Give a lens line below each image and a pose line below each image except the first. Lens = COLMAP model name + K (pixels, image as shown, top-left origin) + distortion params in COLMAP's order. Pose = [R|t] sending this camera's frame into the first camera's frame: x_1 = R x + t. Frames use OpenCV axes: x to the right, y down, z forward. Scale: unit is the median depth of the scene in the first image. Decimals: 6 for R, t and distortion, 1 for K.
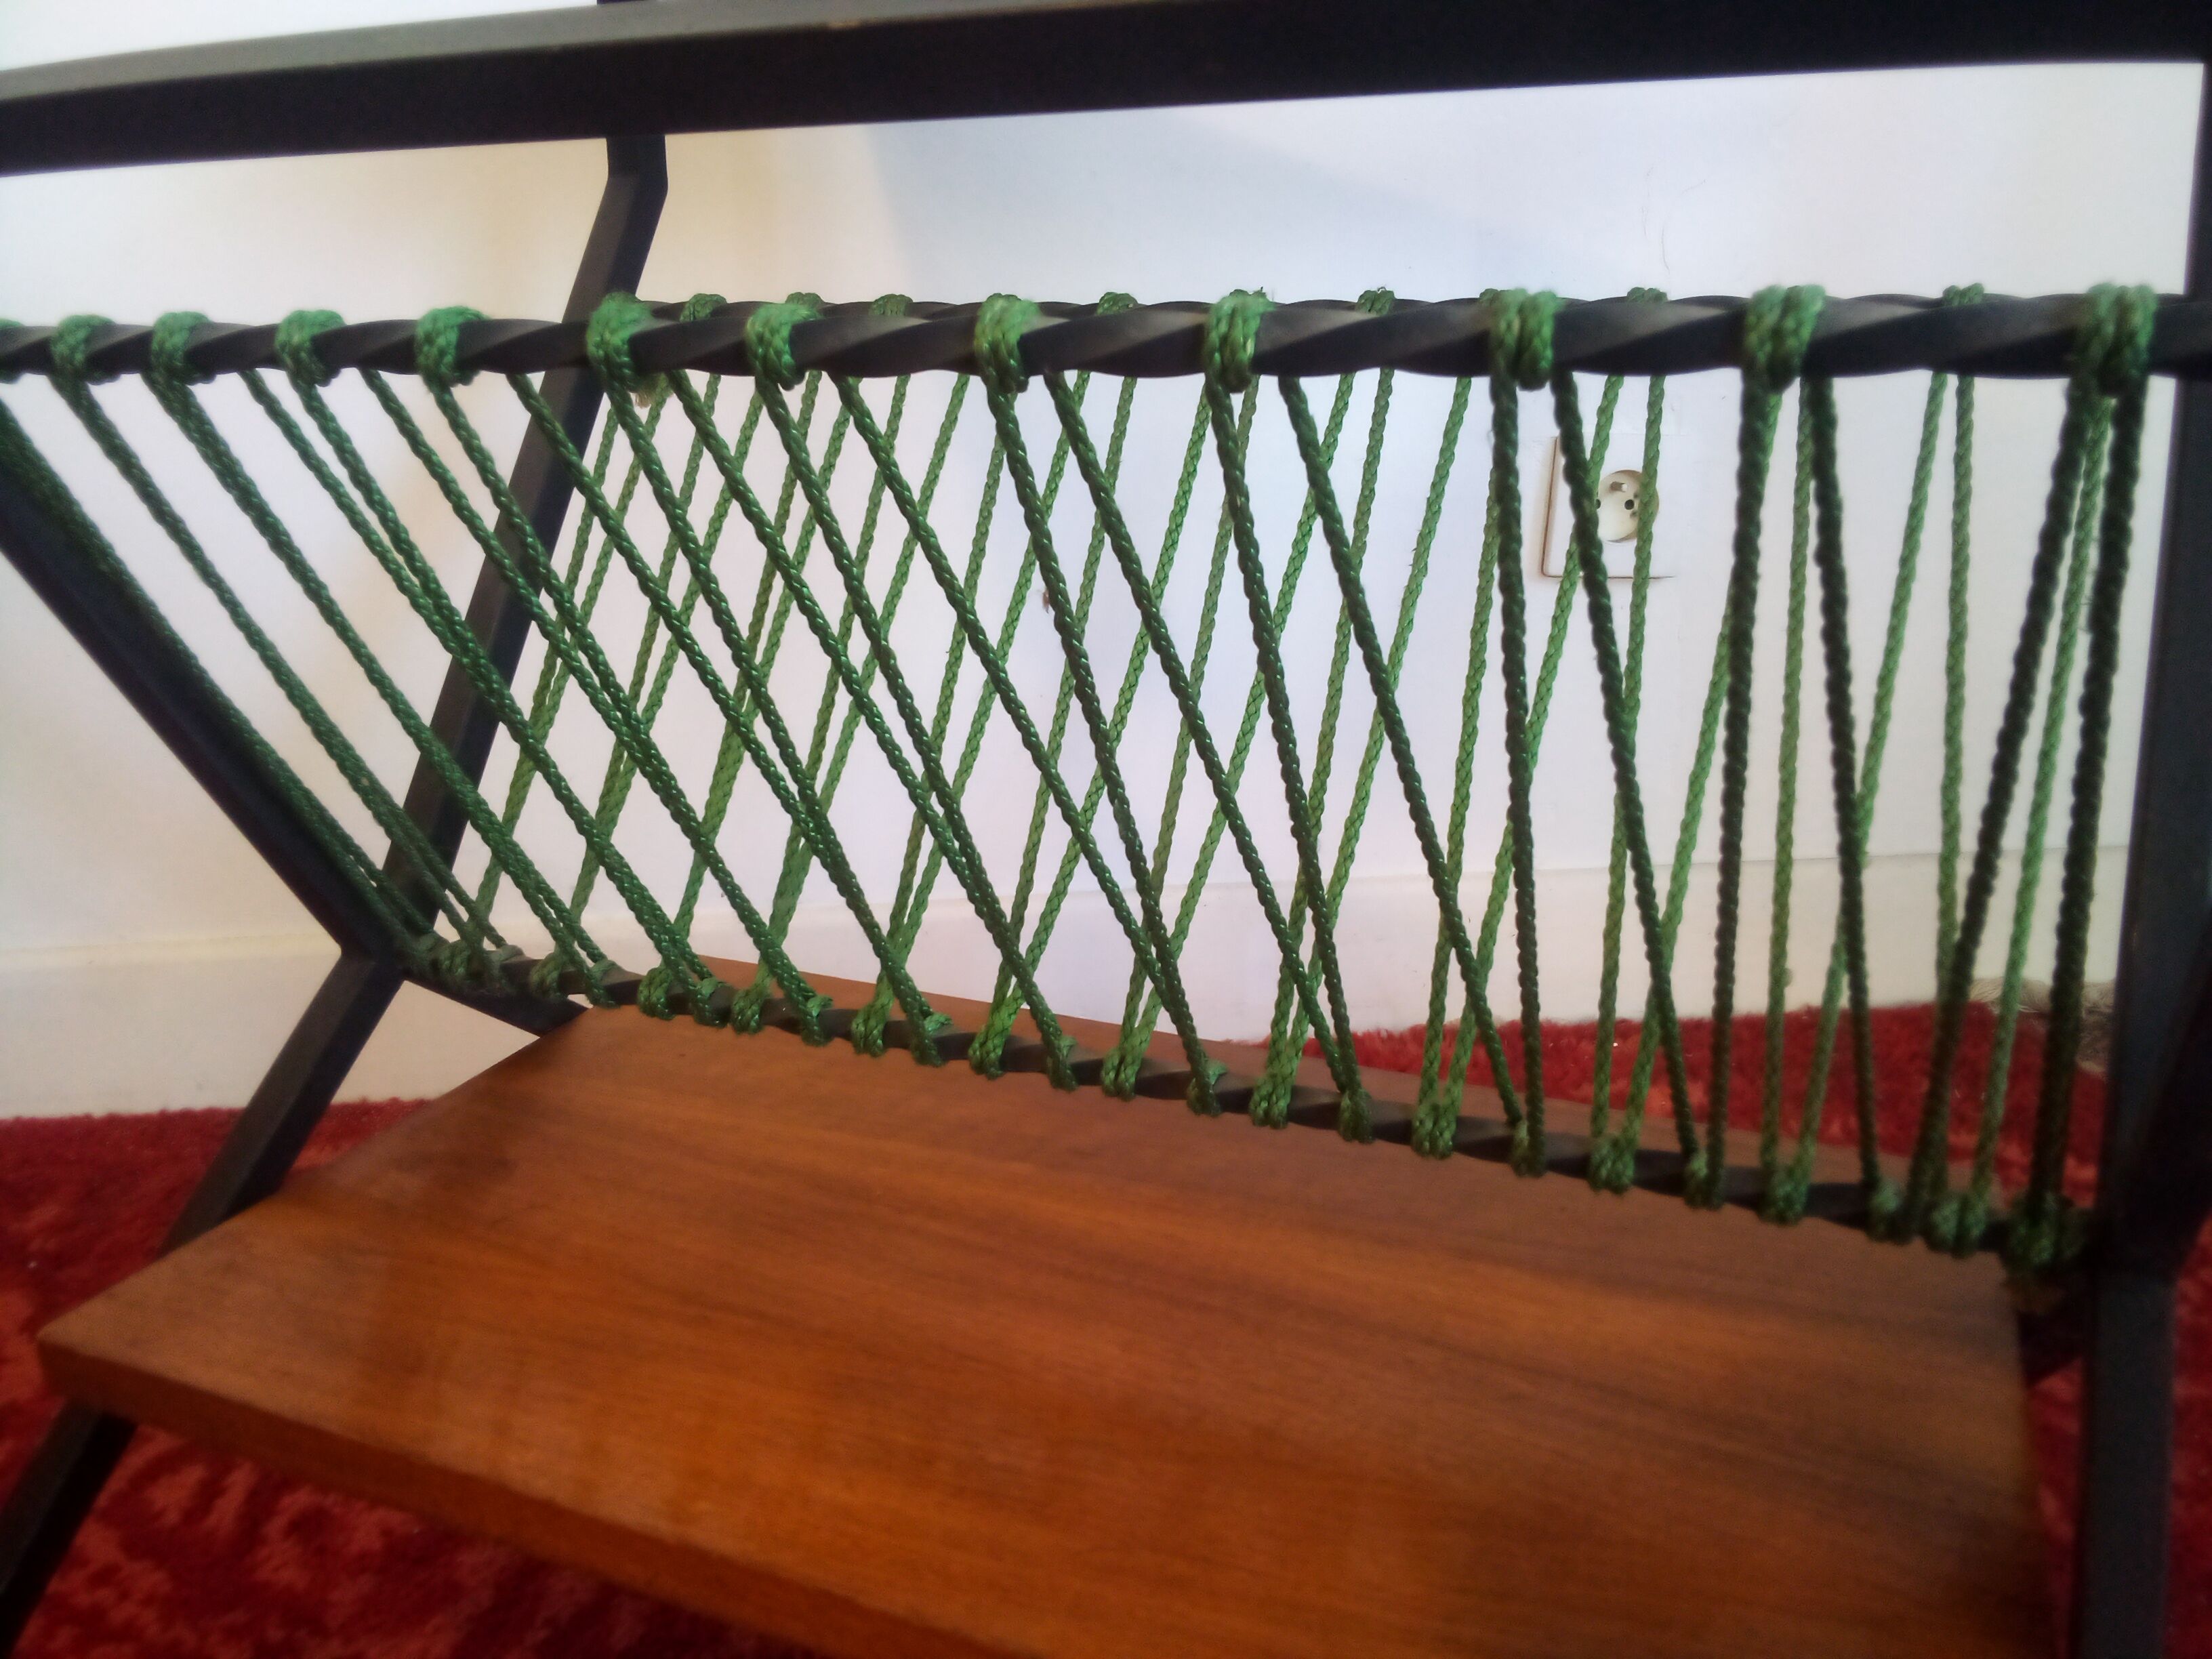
lens RADIAL K [[1760.6, 0, 1104.2], [0, 1760.6, 819.7], [0, 0, 1]] dist [0.029592, -0.068332]
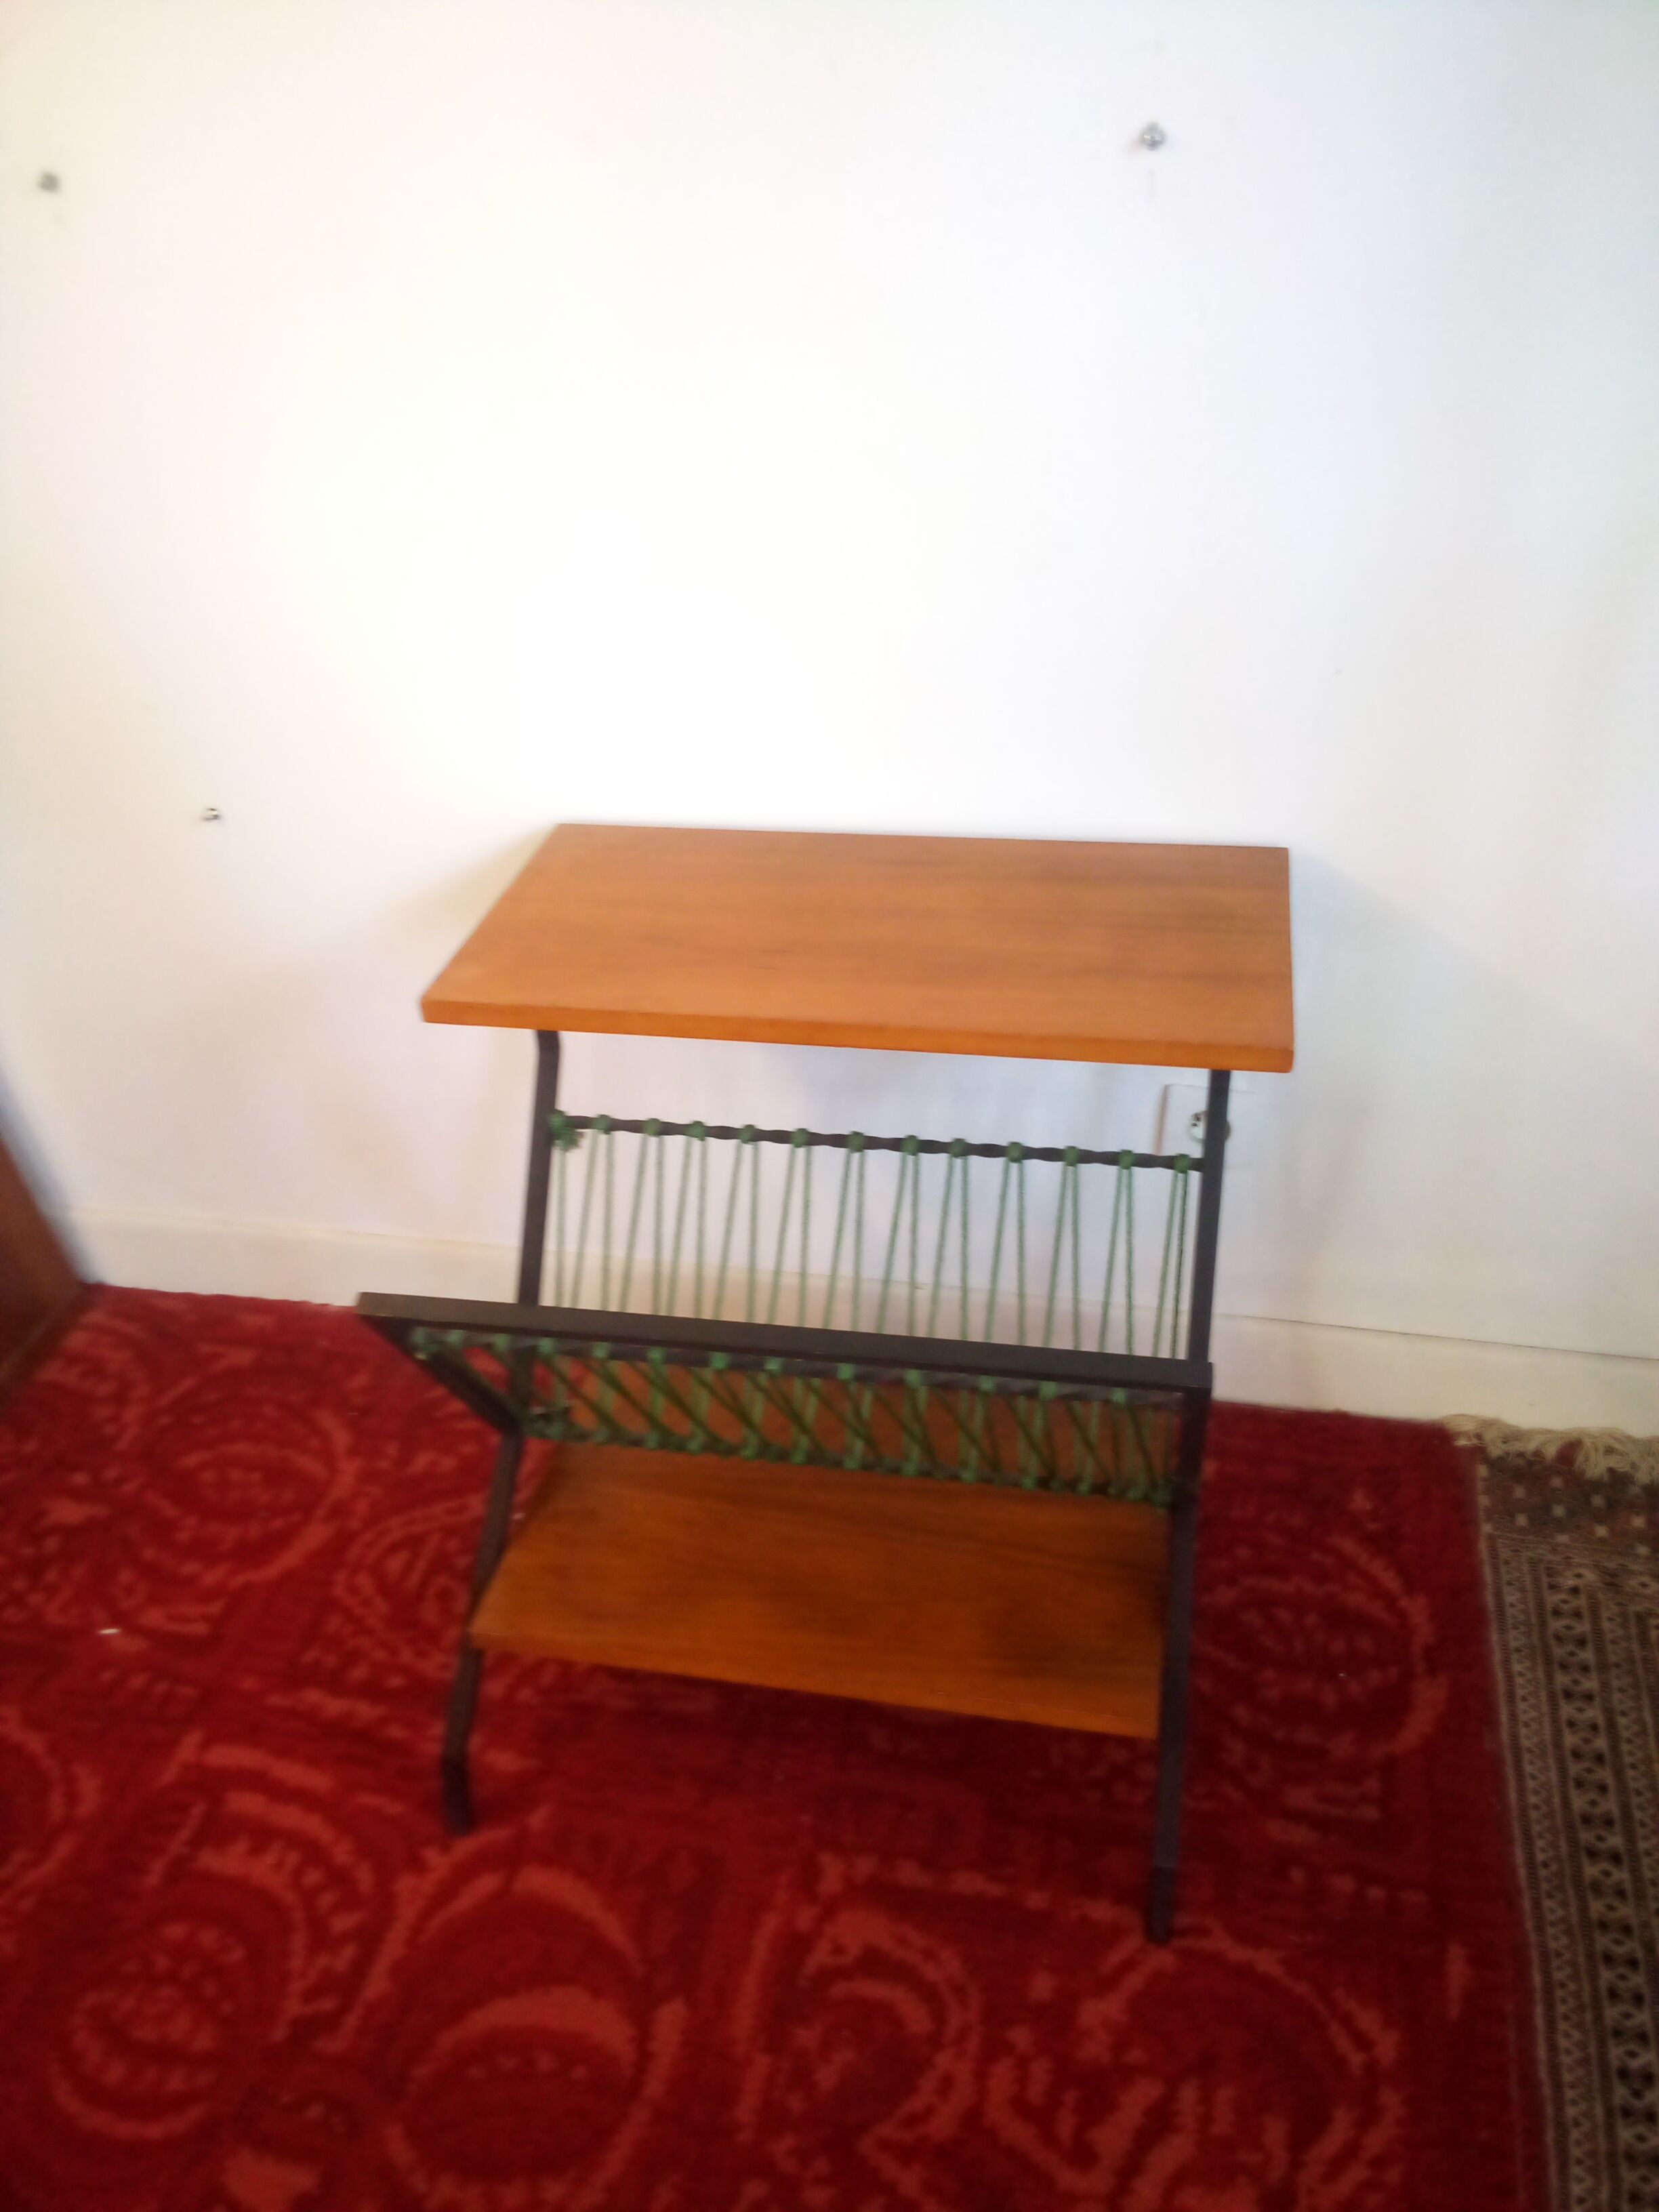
lens RADIAL K [[1734.5, 0, 829.5], [0, 1734.5, 1106.0], [0, 0, 1]] dist [0.019746, -0.044322]
pose [[0.943285, 0.153029, -0.294610, 0.853177], [-0.063332, 0.954074, 0.292799, -1.278688], [0.325886, -0.257535, 0.909656, -1.081280]]
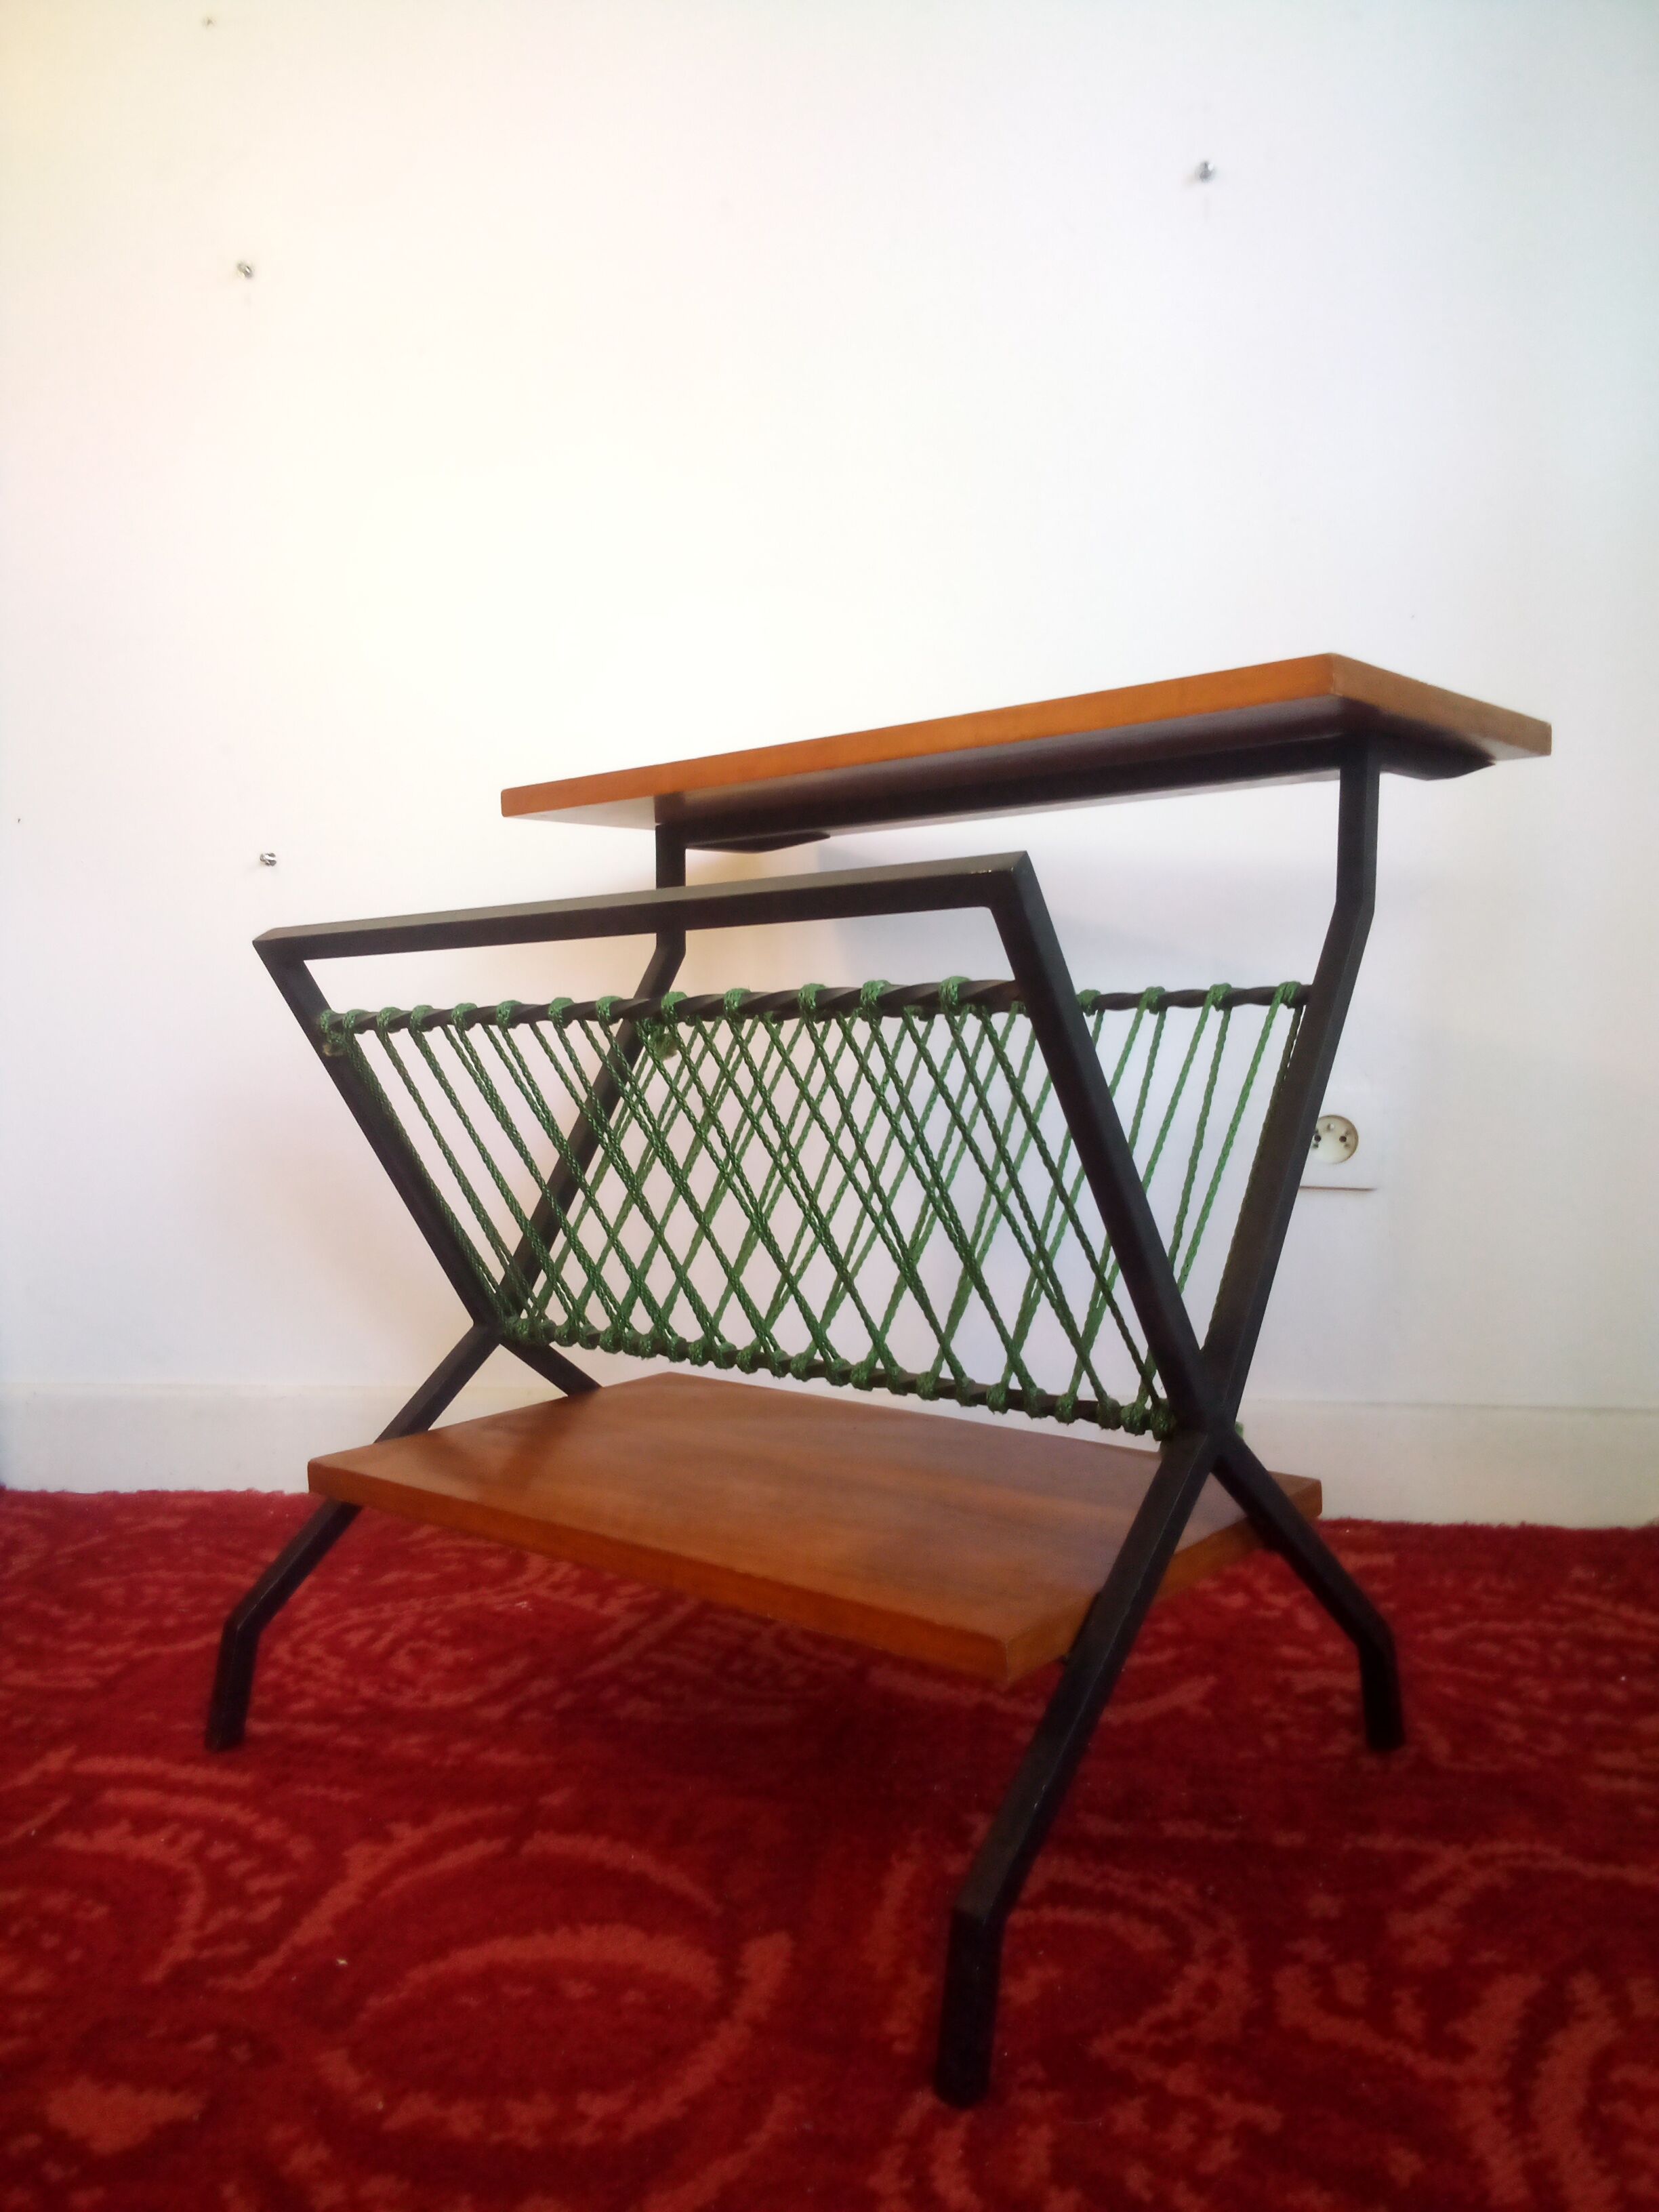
lens RADIAL K [[1750.9, 0, 829.5], [0, 1750.9, 1106.0], [0, 0, 1]] dist [0.016160, -0.049100]
pose [[0.956535, 0.006529, -0.291543, 0.631492], [-0.078311, 0.968778, -0.235238, 0.324923], [0.280905, 0.247845, 0.927181, -0.924340]]
